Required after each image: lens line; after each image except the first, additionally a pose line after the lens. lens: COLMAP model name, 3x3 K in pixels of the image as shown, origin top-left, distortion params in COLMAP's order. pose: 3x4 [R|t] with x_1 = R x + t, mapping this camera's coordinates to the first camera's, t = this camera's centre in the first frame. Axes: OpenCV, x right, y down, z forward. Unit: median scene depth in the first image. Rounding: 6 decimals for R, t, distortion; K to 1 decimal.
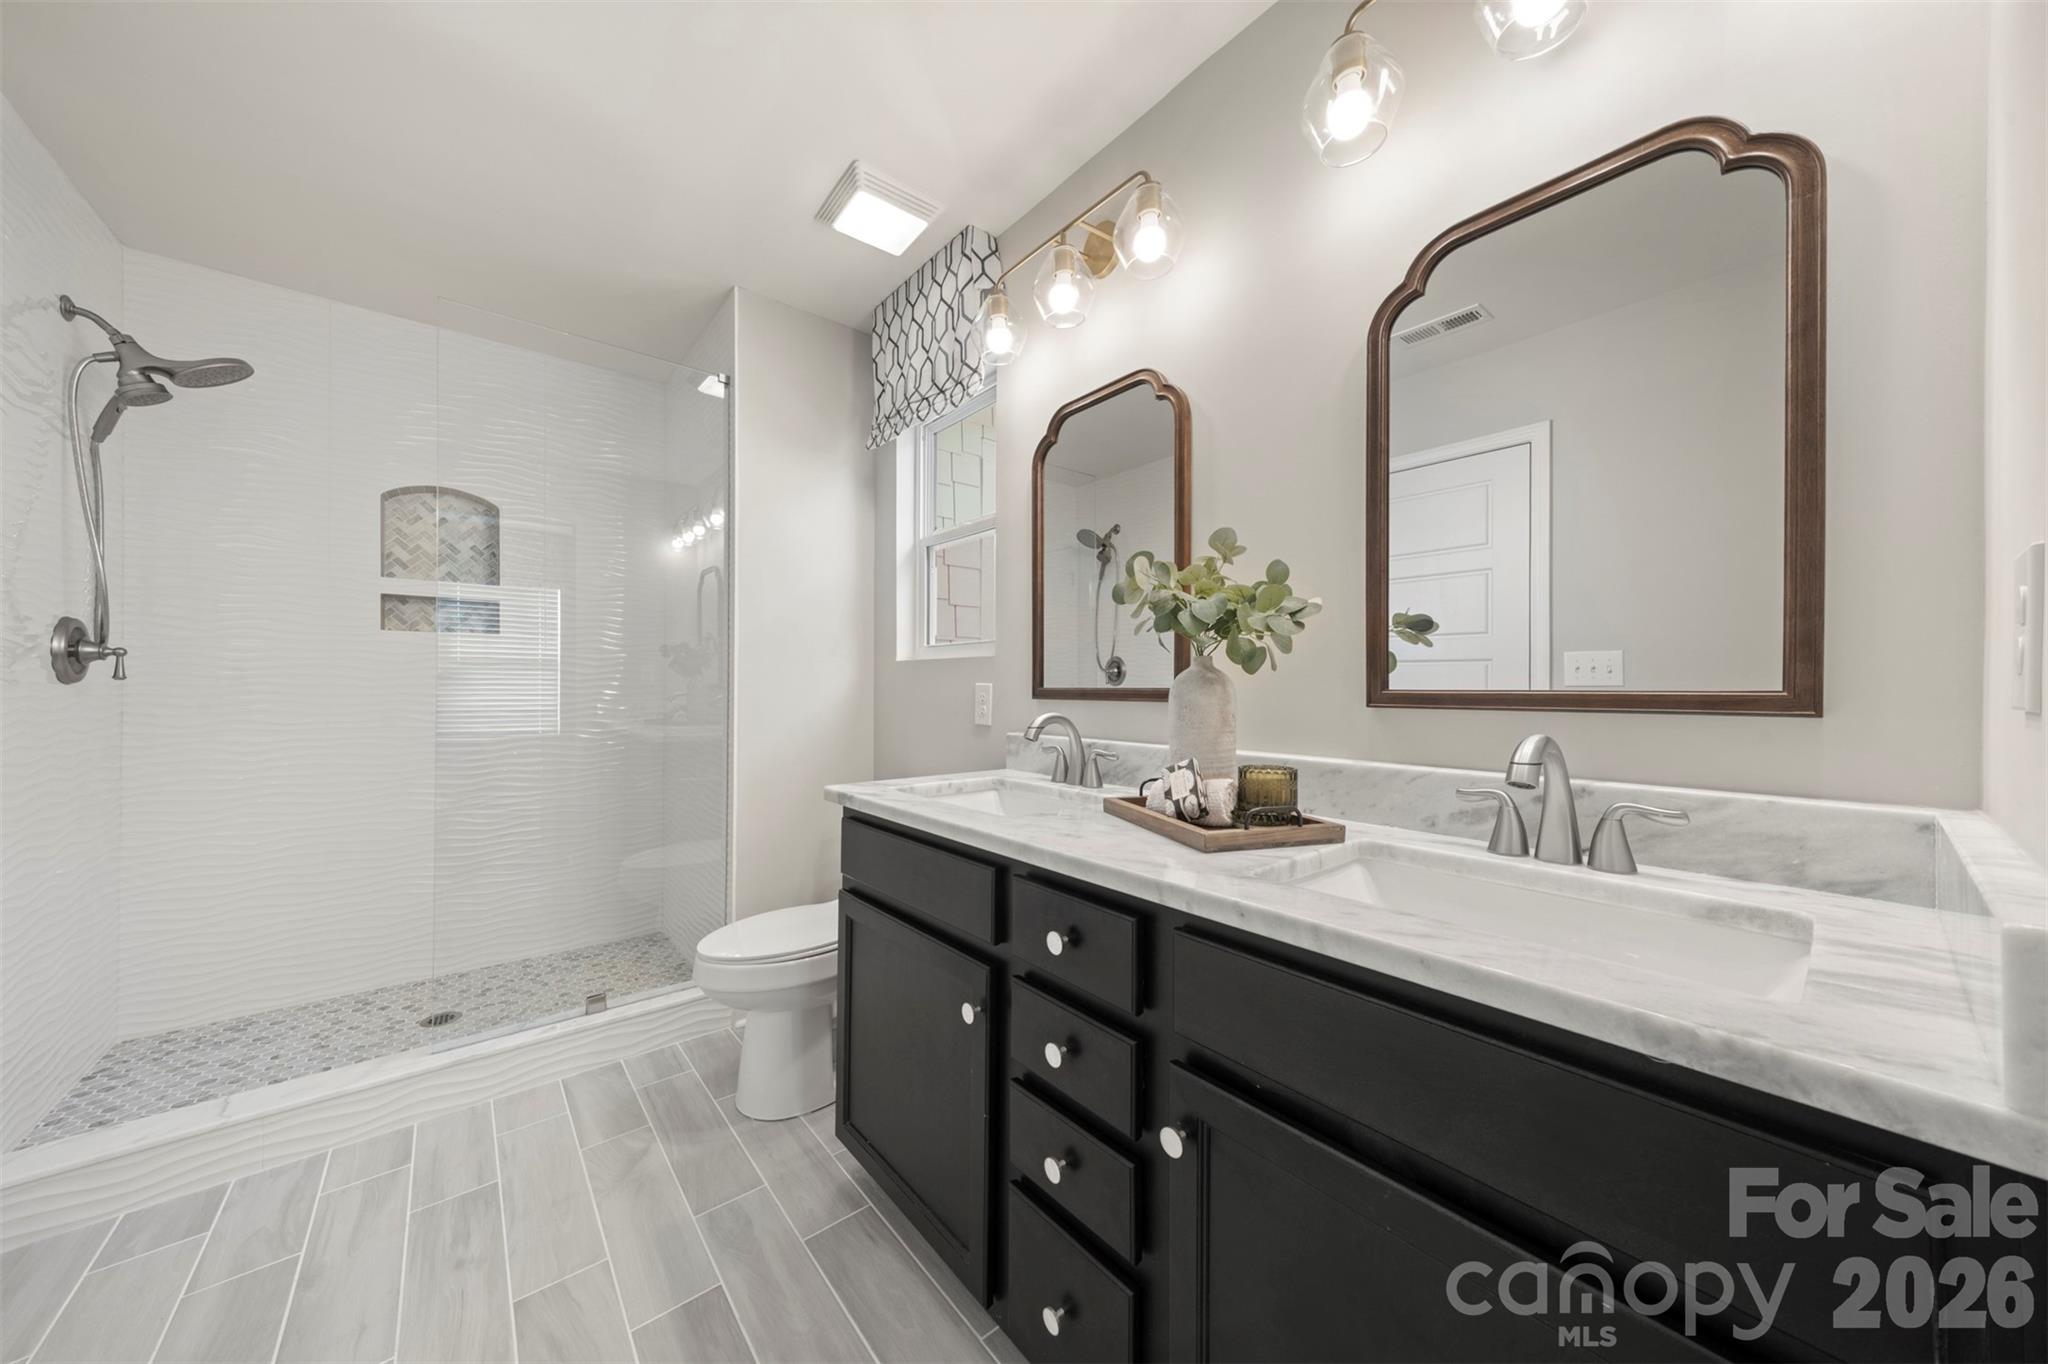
lens RADIAL K [[707.8, 0, 1019.4], [0, 707.8, 686.6], [0, 0, 1]] dist [0.001179, 0.000471]
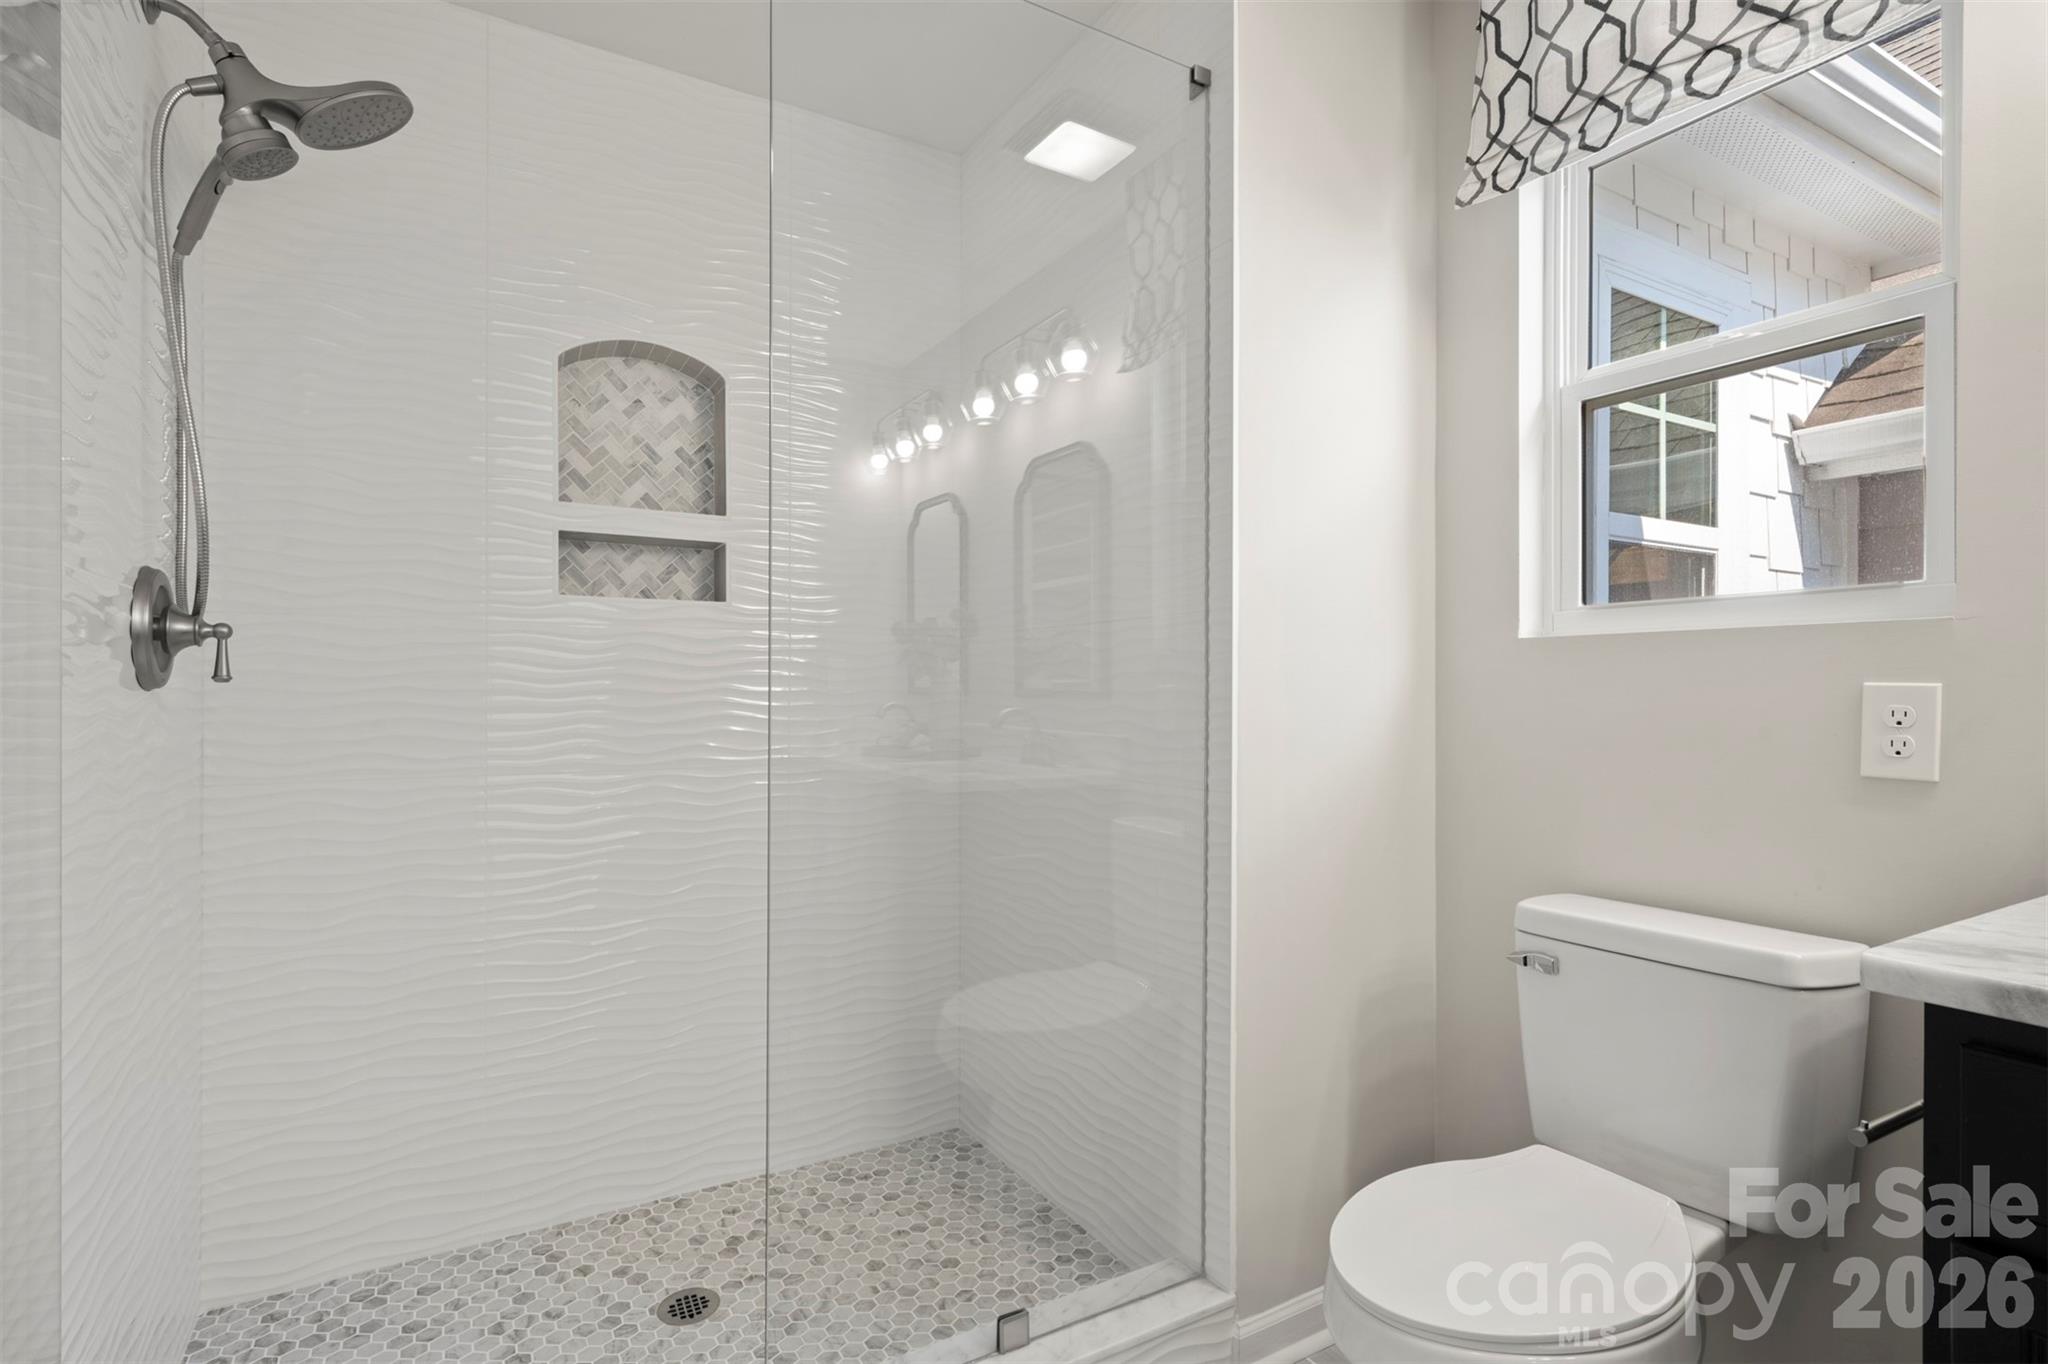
lens RADIAL K [[1052.1, 0, 1019.8], [0, 1052.1, 696.2], [0, 0, 1]] dist [0.001670, -0.001551]
pose [[0.985257, -0.002724, -0.171062, -0.429154], [0.003226, 0.999991, 0.002653, 0.000634], [0.171053, -0.003166, 0.985257, 0.251835]]
